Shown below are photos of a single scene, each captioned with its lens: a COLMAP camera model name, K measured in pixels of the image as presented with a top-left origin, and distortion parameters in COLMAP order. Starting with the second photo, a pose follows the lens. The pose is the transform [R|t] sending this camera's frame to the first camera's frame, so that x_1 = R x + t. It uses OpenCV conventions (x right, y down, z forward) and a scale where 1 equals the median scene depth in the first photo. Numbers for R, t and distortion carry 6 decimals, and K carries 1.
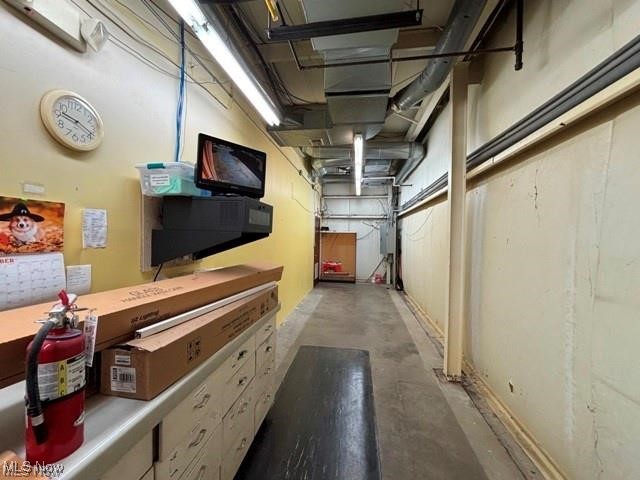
lens RADIAL K [[259.0, 0, 316.8], [0, 259.0, 241.4], [0, 0, 1]] dist [0.001831, -0.000913]
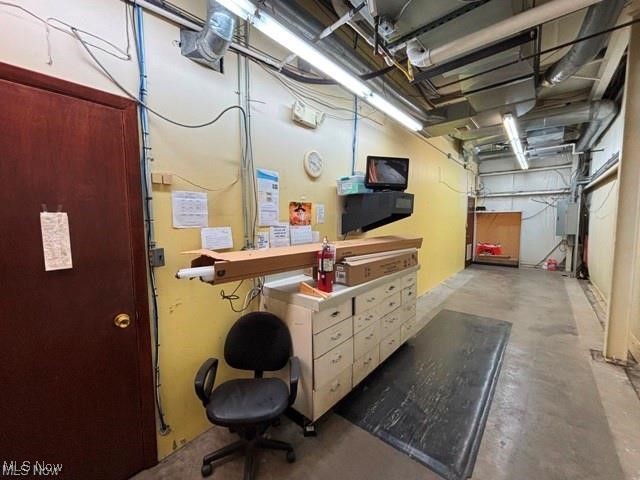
lens RADIAL K [[259.0, 0, 317.1], [0, 259.0, 241.0], [0, 0, 1]] dist [0.001831, -0.000913]
pose [[0.840886, 0.020623, -0.540819, 0.115794], [0.011872, 0.998330, 0.056529, 0.023678], [0.541082, -0.053955, 0.839237, -0.364828]]
